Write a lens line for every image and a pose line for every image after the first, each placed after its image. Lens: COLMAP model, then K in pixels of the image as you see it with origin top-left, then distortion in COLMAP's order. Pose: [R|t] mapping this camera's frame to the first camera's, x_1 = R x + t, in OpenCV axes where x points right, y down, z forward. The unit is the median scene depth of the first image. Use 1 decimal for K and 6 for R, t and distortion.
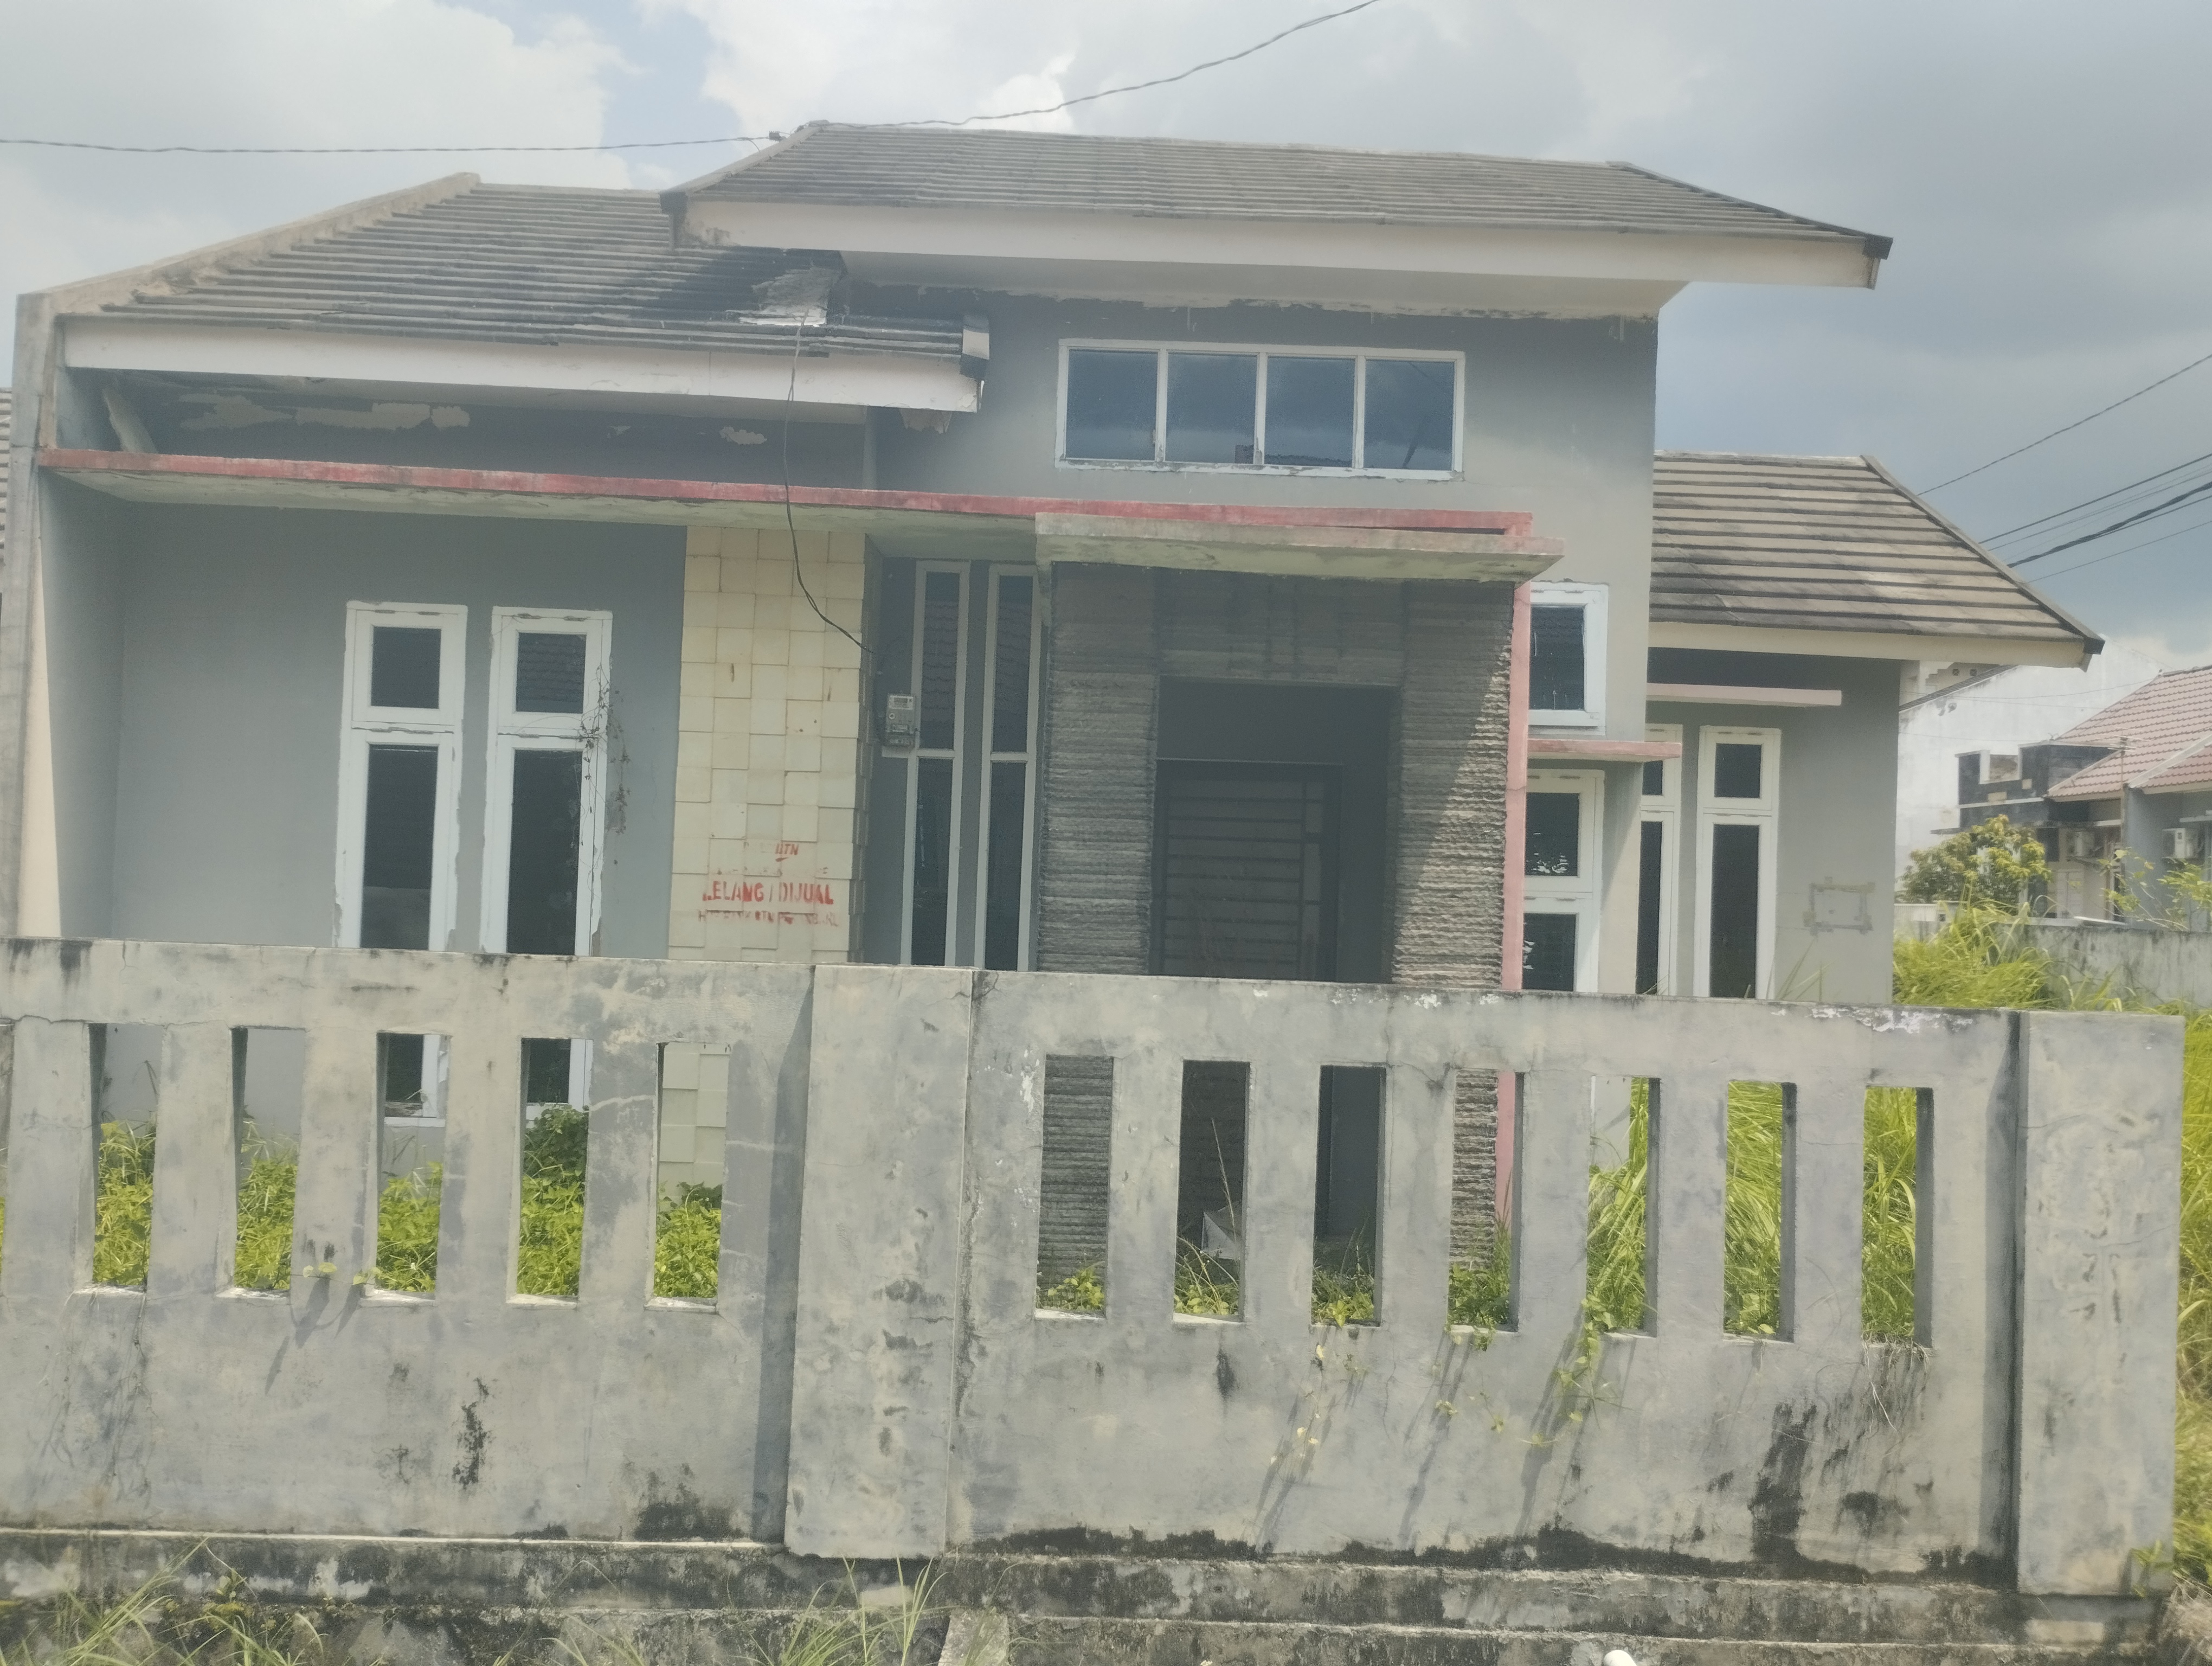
lens RADIAL K [[1891.2, 0, 1106.0], [0, 1891.2, 833.0], [0, 0, 1]] dist [0.076420, -0.099390]
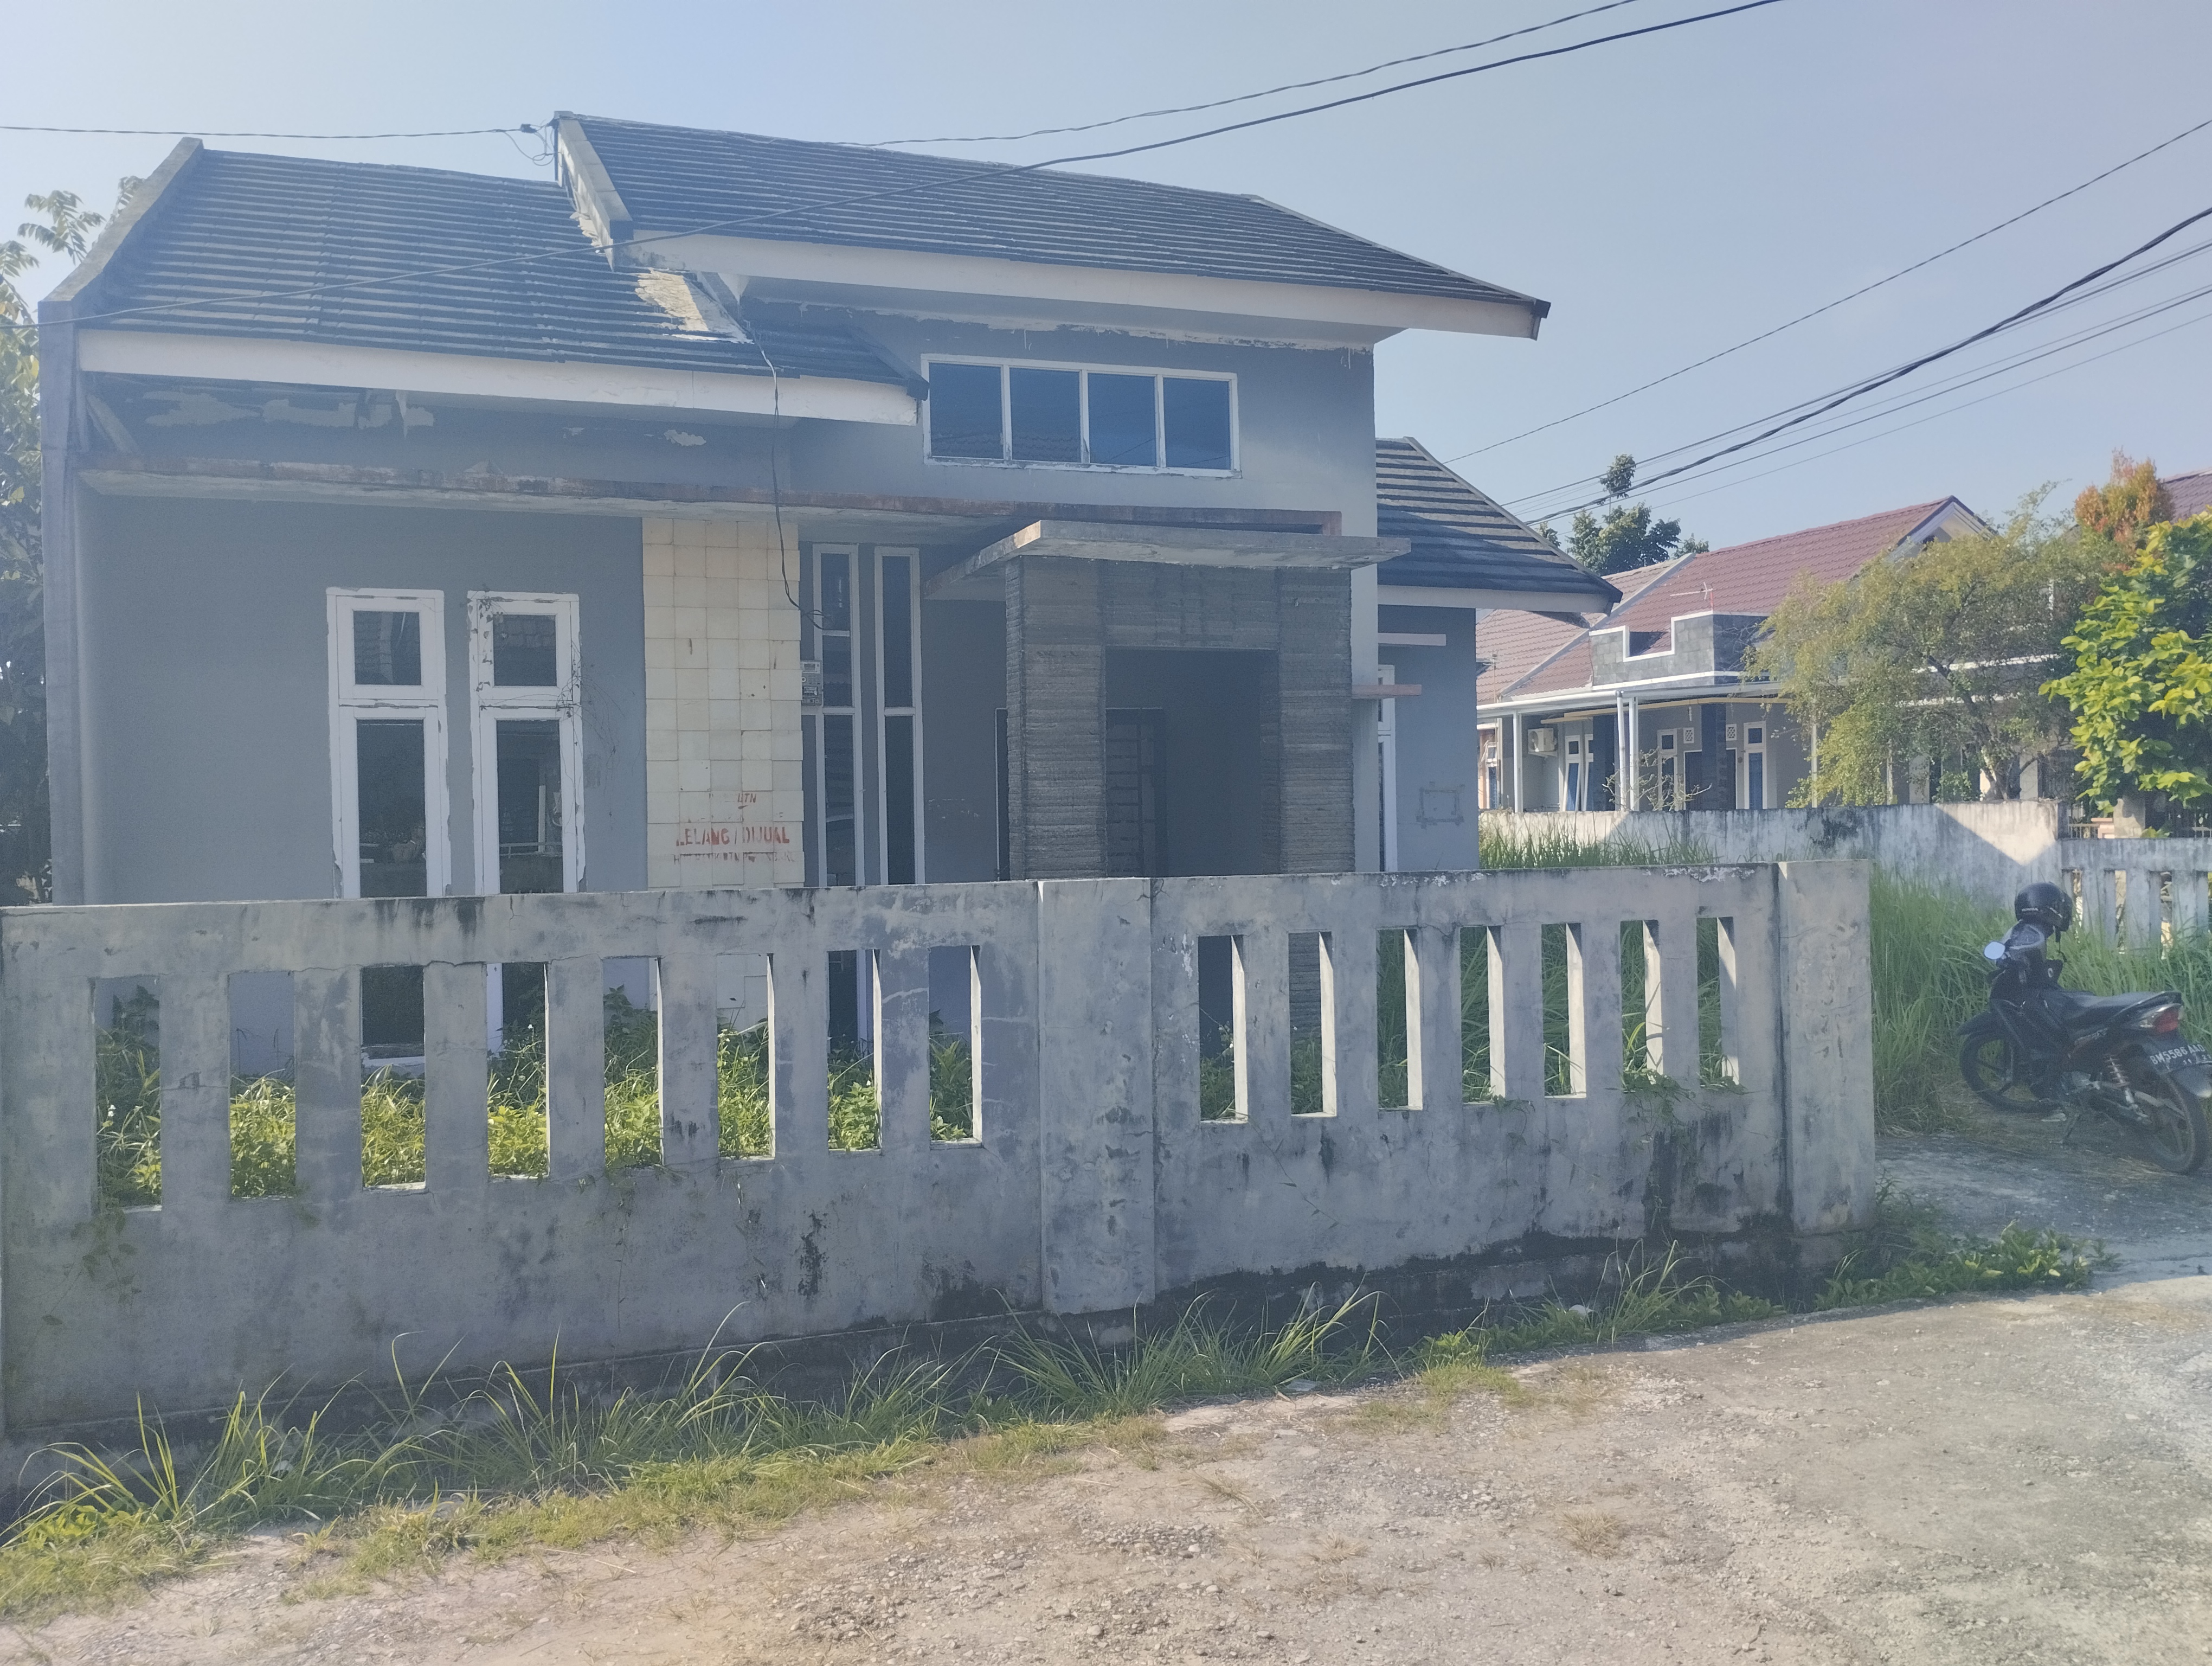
lens RADIAL K [[1891.2, 0, 1106.0], [0, 1891.2, 833.0], [0, 0, 1]] dist [0.076420, -0.099390]
pose [[0.944602, -0.053916, 0.323760, -0.528374], [0.040990, 0.998072, 0.046616, -0.023863], [-0.325649, -0.030762, 0.944990, -0.265904]]
